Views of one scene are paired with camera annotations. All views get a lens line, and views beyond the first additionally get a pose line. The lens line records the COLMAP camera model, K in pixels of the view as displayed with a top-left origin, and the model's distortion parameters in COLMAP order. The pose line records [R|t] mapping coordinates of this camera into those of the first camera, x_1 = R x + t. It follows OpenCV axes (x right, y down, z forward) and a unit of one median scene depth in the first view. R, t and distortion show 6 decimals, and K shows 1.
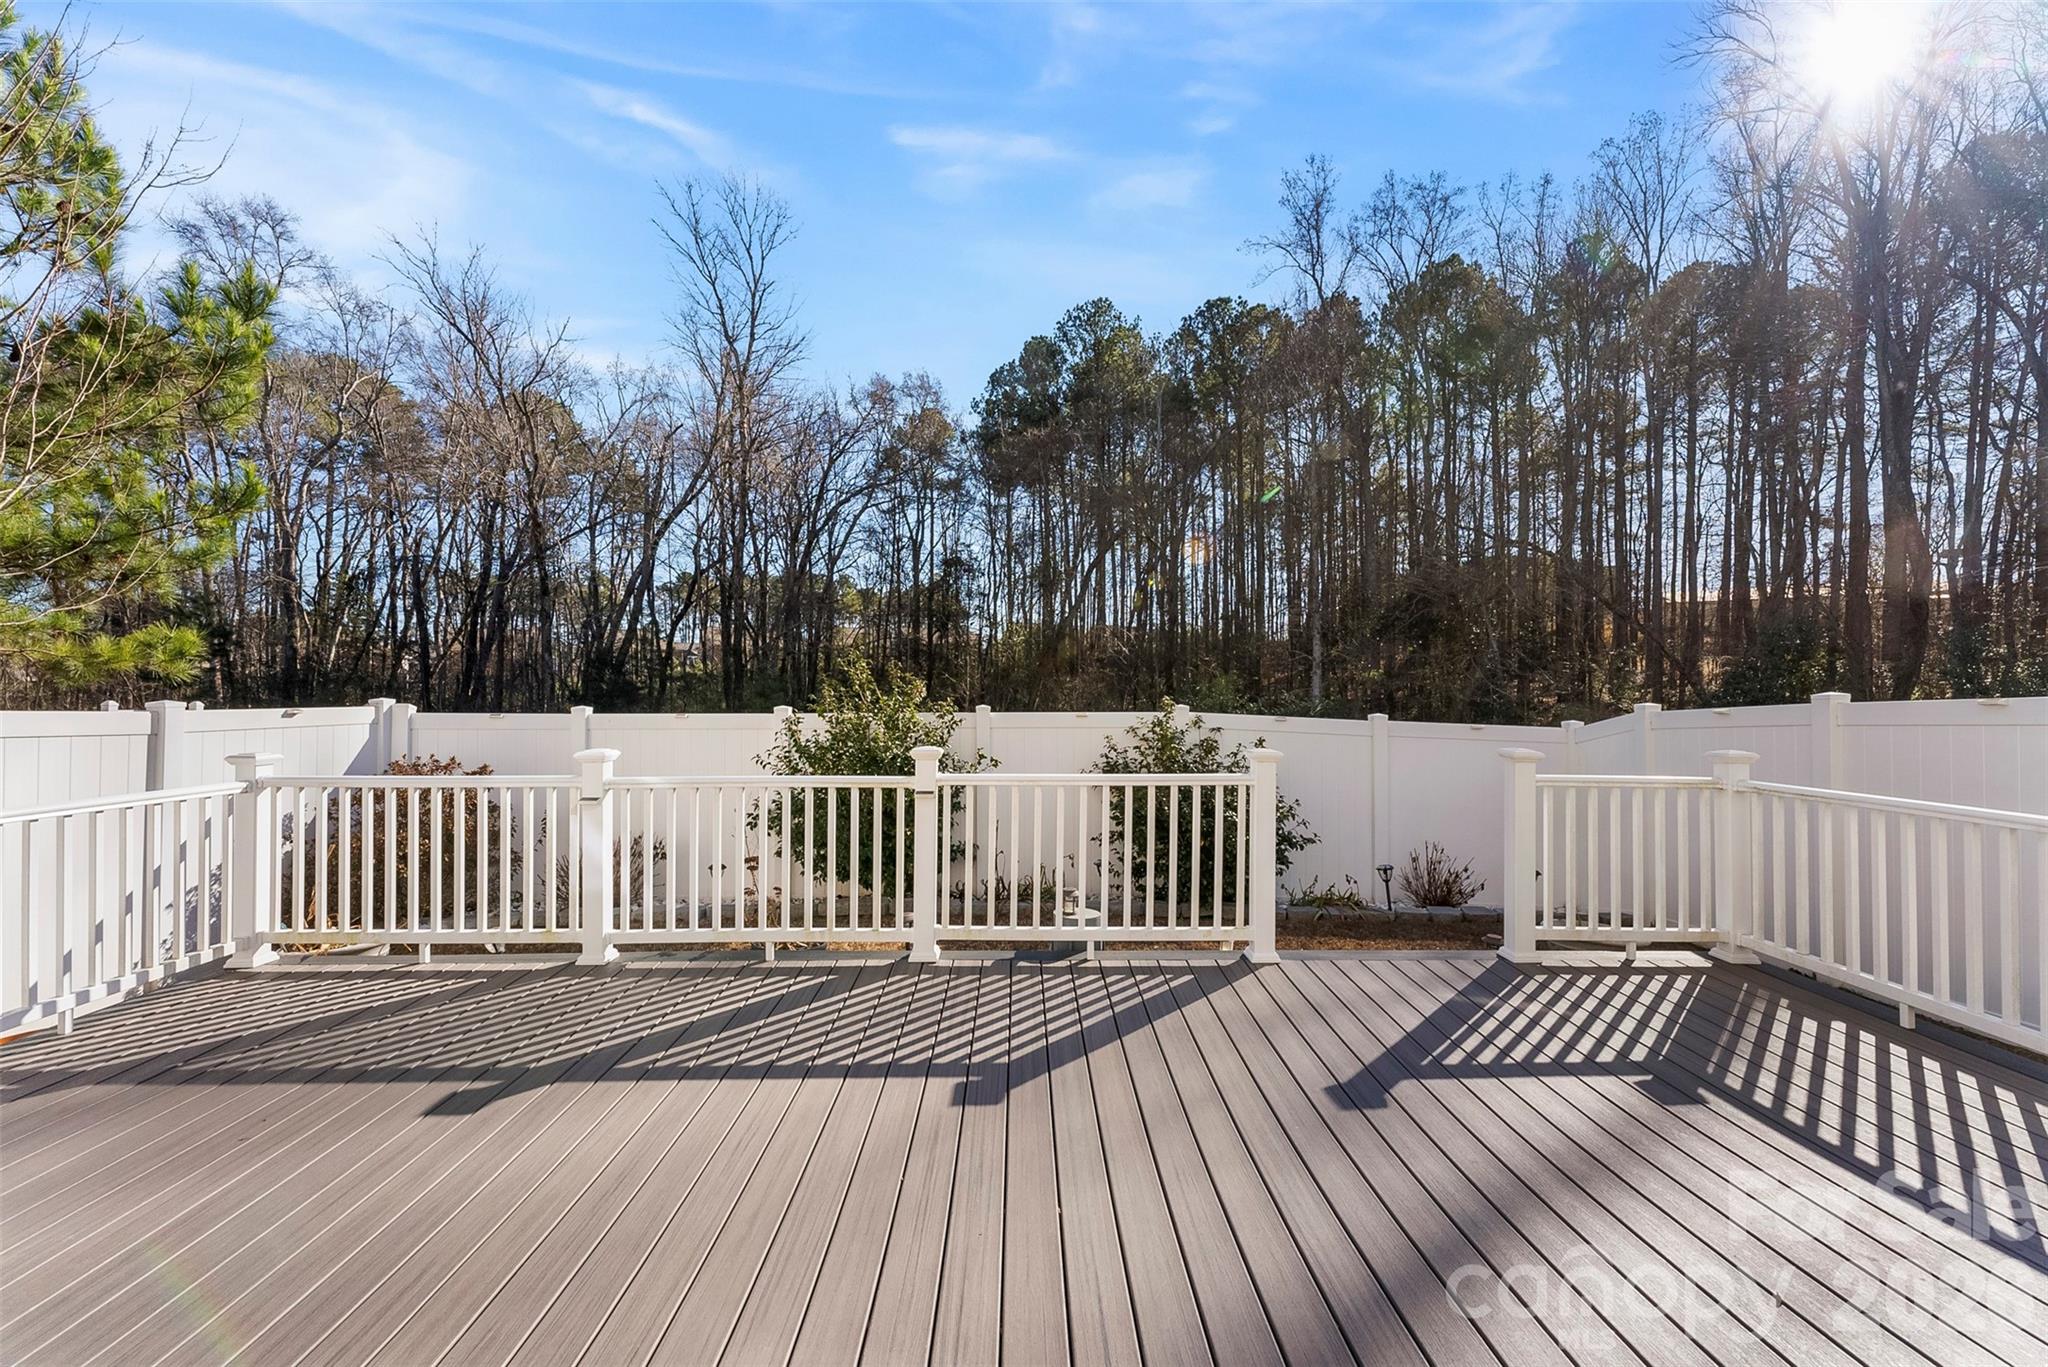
lens RADIAL K [[831.4, 0, 1022.8], [0, 831.4, 692.0], [0, 0, 1]] dist [0.001006, 0.000022]
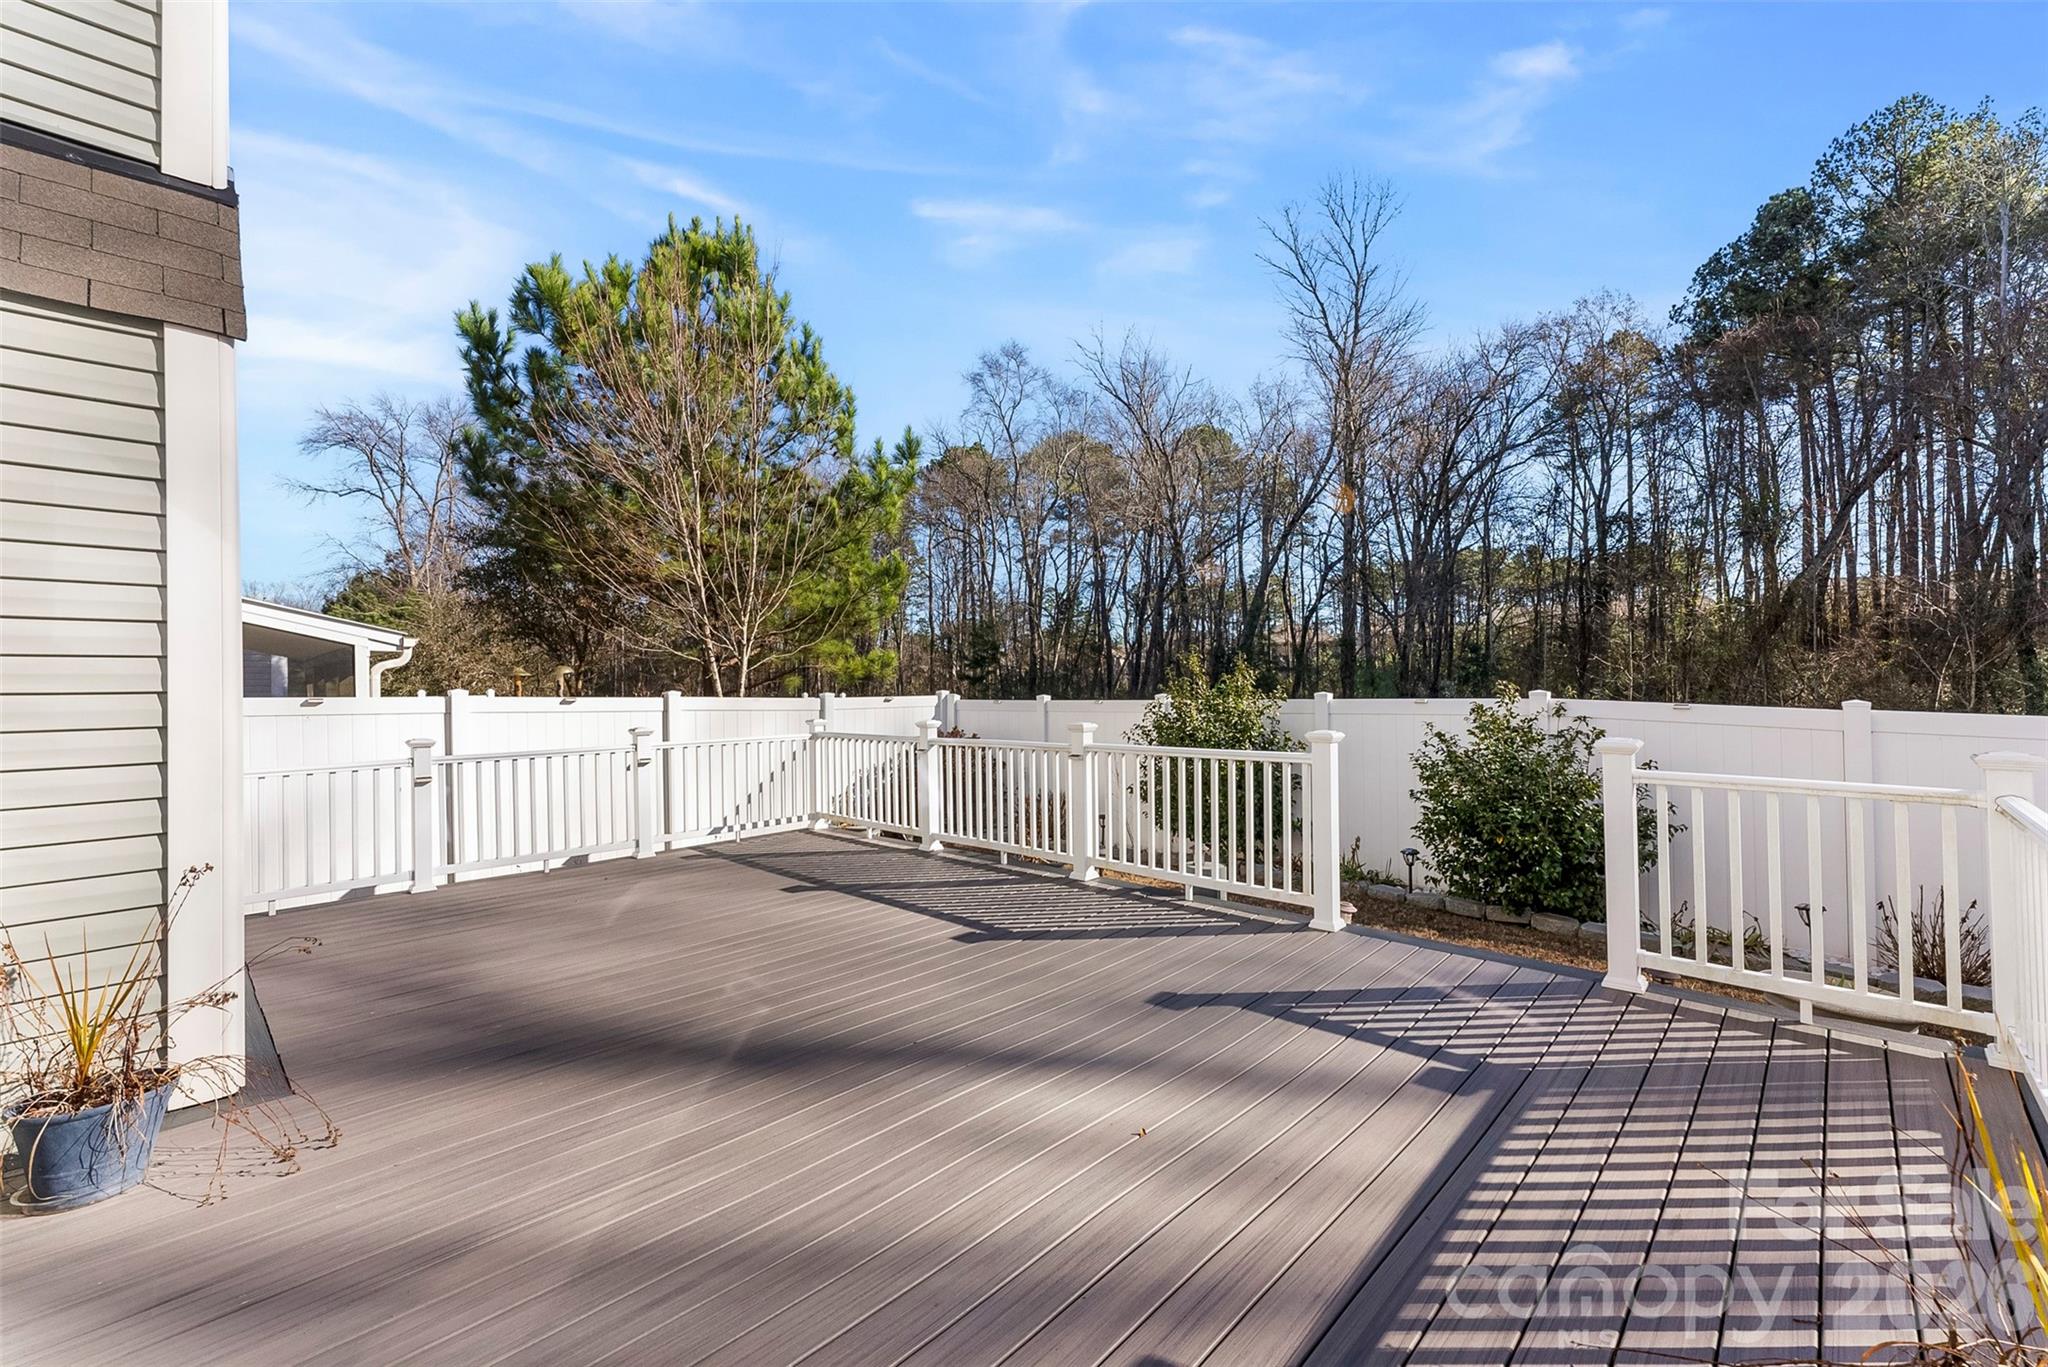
lens RADIAL K [[831.4, 0, 1020.0], [0, 831.4, 681.2], [0, 0, 1]] dist [0.001006, 0.000022]
pose [[0.708677, -0.015872, -0.705354, 0.413734], [0.015300, 0.999858, -0.007126, 0.003344], [0.705367, -0.005742, 0.708819, -0.018402]]
